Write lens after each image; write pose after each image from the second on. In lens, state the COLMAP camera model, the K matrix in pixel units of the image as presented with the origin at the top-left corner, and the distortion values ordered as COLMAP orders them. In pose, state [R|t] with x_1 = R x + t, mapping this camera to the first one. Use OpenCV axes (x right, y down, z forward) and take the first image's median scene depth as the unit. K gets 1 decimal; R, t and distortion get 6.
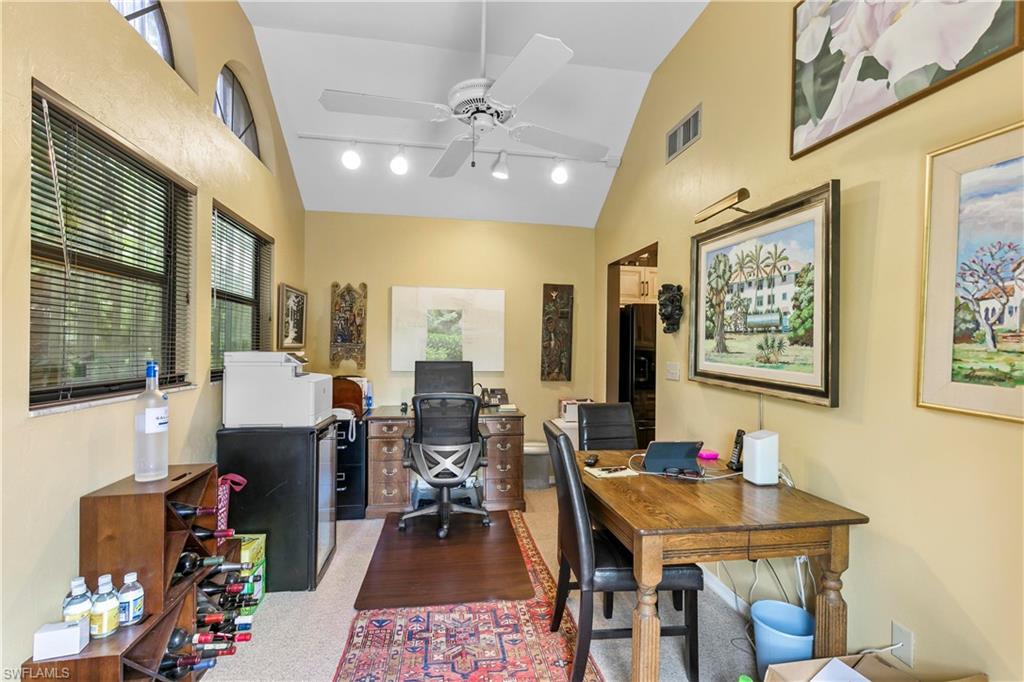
lens RADIAL K [[461.2, 0, 512.6], [0, 461.2, 347.1], [0, 0, 1]] dist [0.004931, -0.000497]
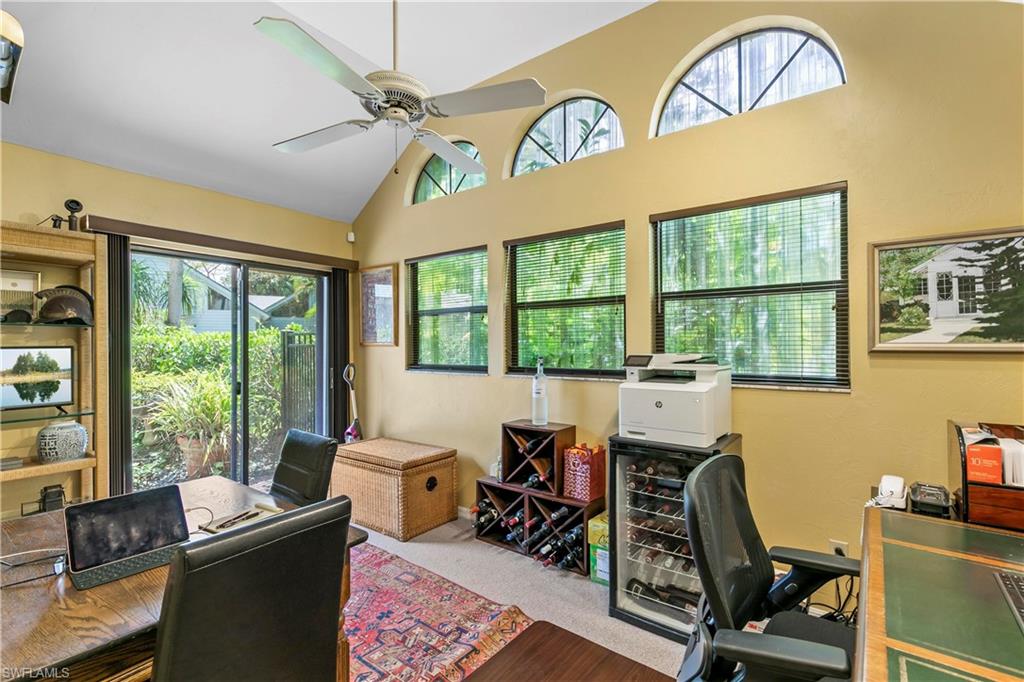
lens RADIAL K [[461.2, 0, 509.3], [0, 461.2, 343.5], [0, 0, 1]] dist [0.004931, -0.000497]
pose [[-0.727519, -0.018766, -0.685831, 0.415062], [-0.009230, 0.999803, -0.017567, 0.010932], [0.686025, -0.006450, -0.727549, 1.828372]]
